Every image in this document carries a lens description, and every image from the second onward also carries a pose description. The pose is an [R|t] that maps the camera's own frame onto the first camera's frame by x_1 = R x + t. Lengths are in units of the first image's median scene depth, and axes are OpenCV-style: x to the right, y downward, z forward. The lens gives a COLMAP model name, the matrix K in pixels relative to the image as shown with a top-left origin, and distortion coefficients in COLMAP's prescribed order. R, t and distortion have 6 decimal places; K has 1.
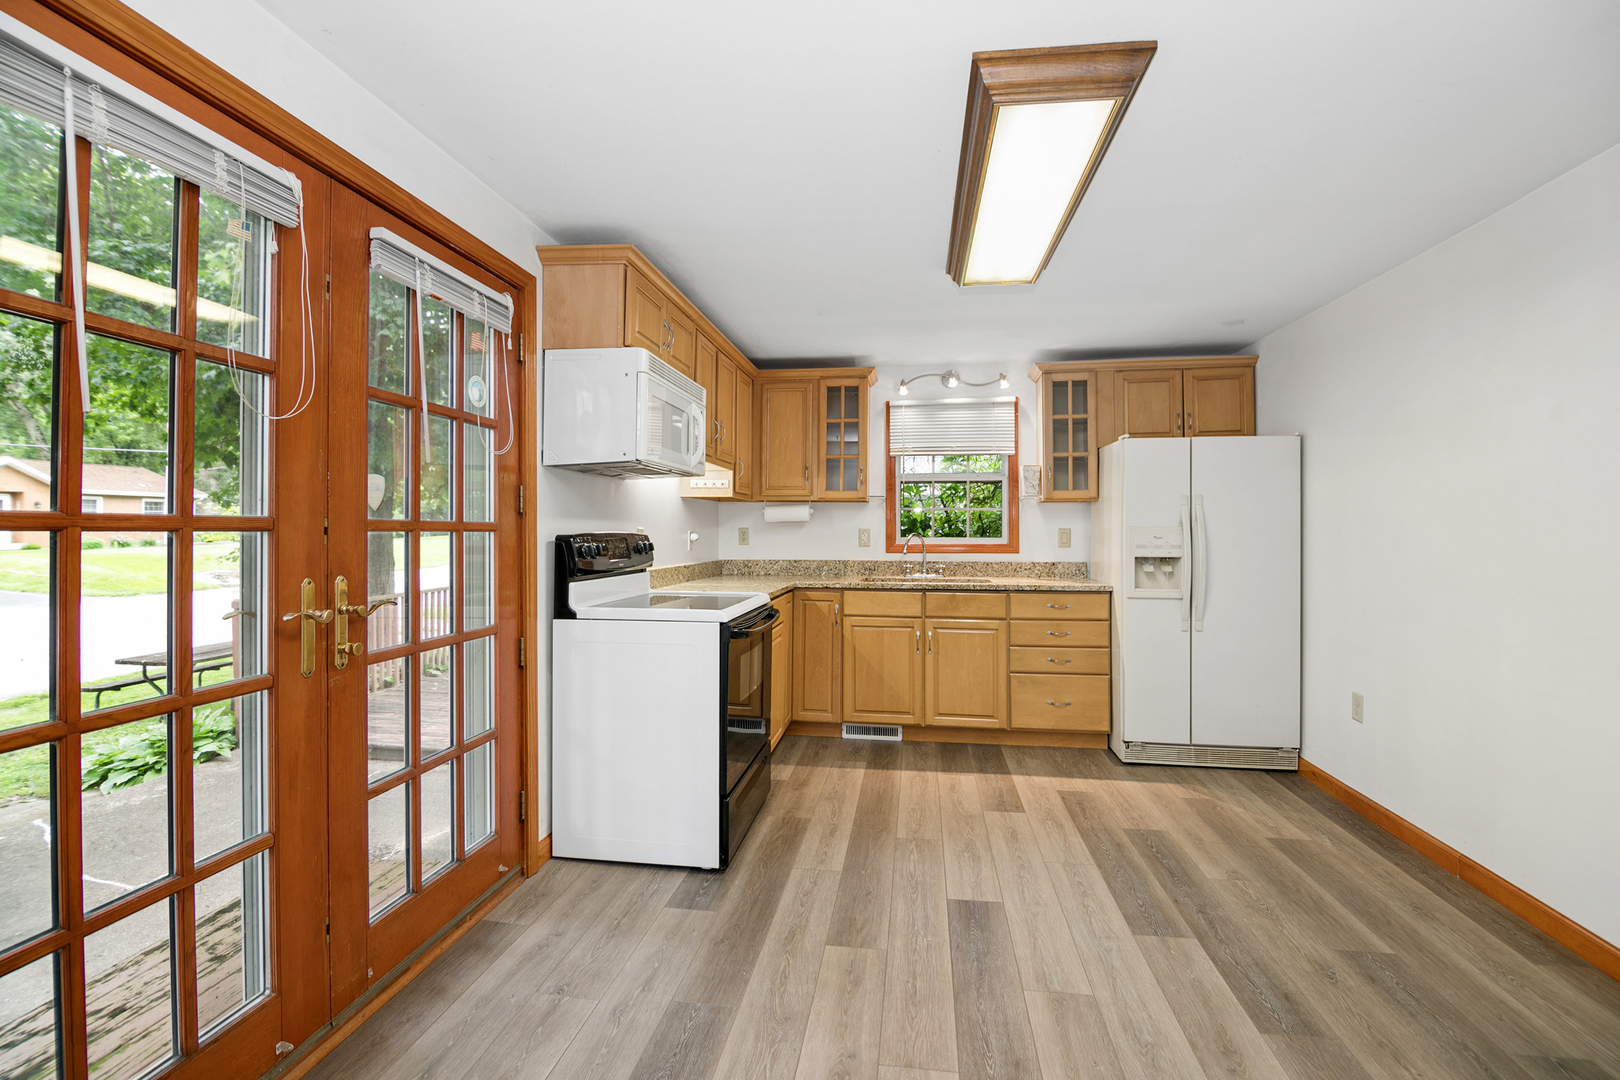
lens RADIAL K [[725.5, 0, 814.2], [0, 725.5, 527.5], [0, 0, 1]] dist [0.003128, -0.011522]
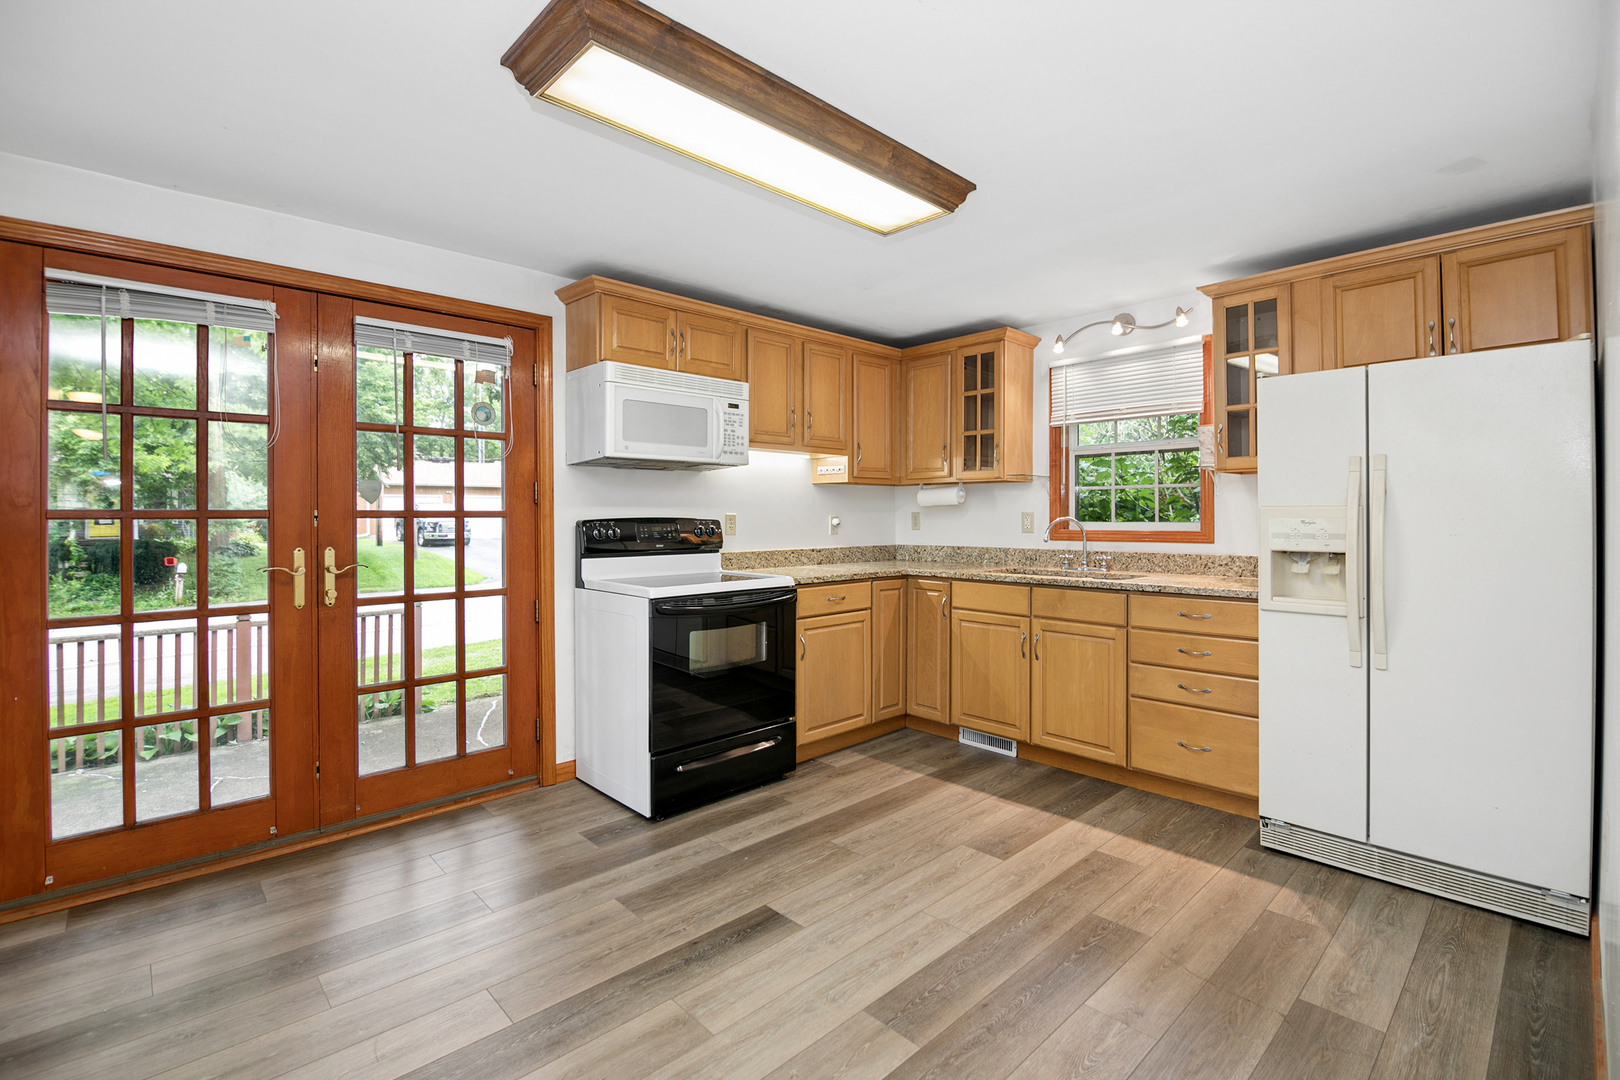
lens RADIAL K [[731.7, 0, 817.0], [0, 731.7, 520.1], [0, 0, 1]] dist [0.002618, -0.010623]
pose [[0.785795, -0.001690, -0.618485, 0.536455], [0.008141, 0.999938, 0.007611, 0.003073], [0.618434, -0.011015, 0.785760, 0.194030]]
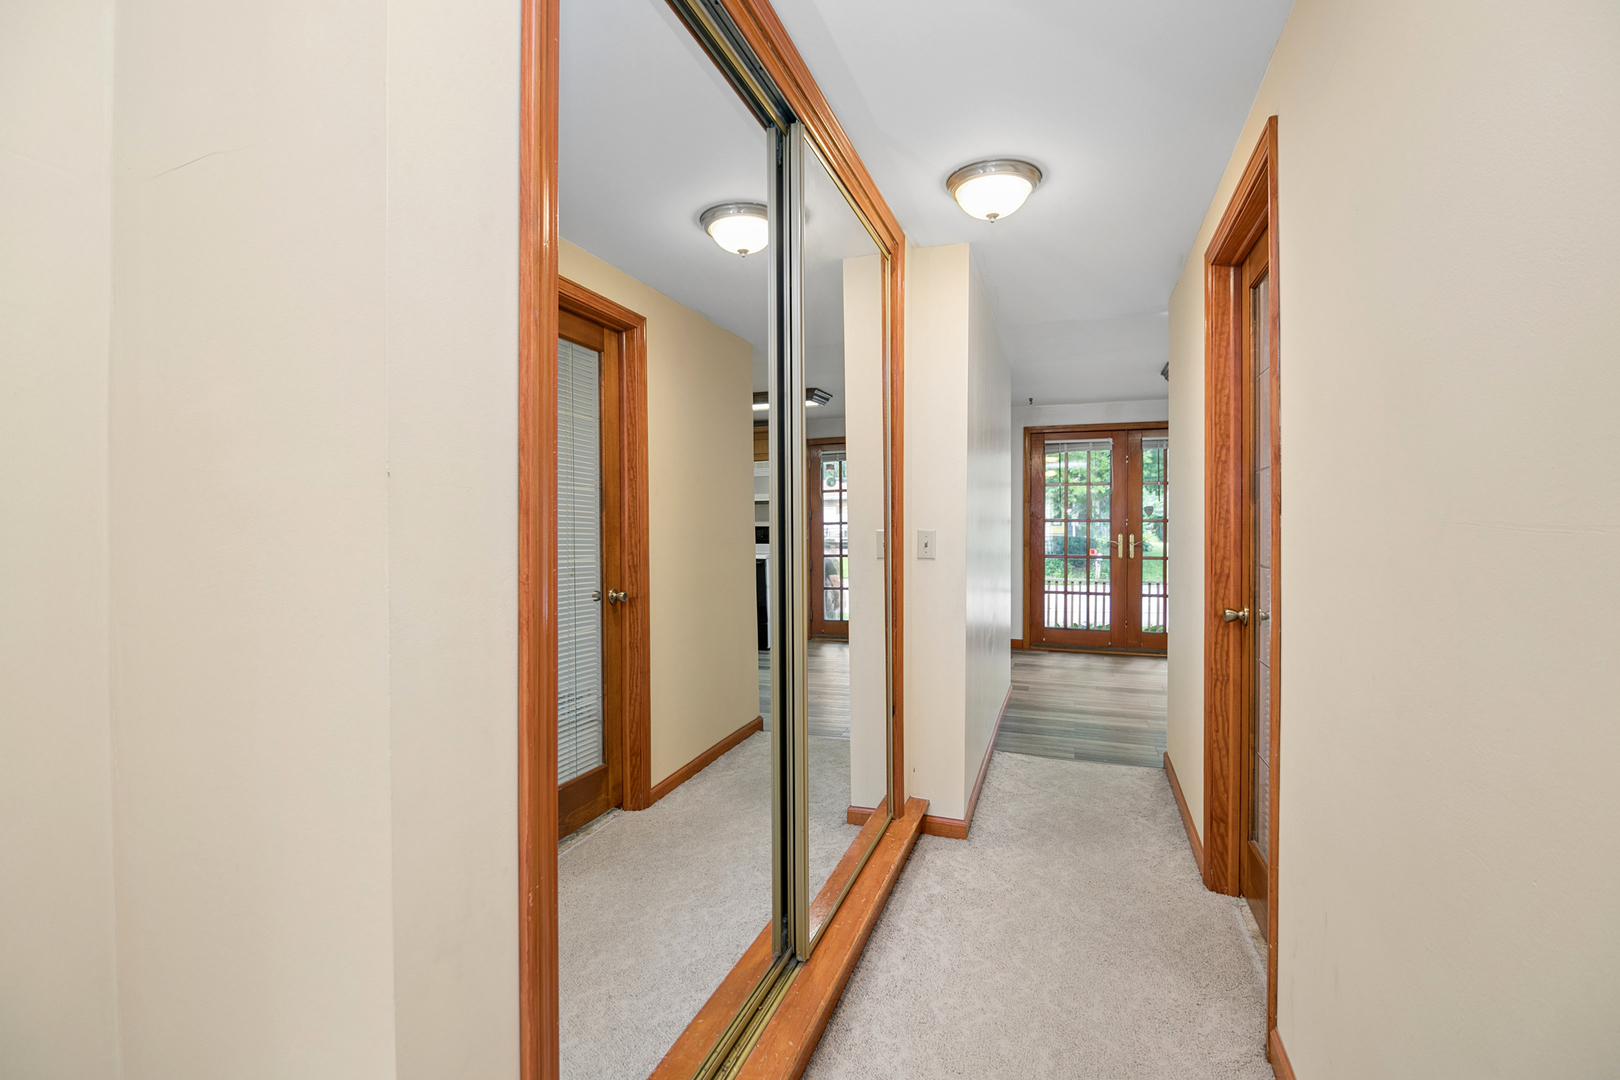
lens RADIAL K [[725.5, 0, 814.2], [0, 725.5, 527.5], [0, 0, 1]] dist [0.003128, -0.011522]
pose [[-0.194931, 0.005366, -0.980802, 1.597629], [0.004993, 0.999978, 0.004478, 0.003984], [0.980804, -0.004024, -0.194954, 0.052034]]
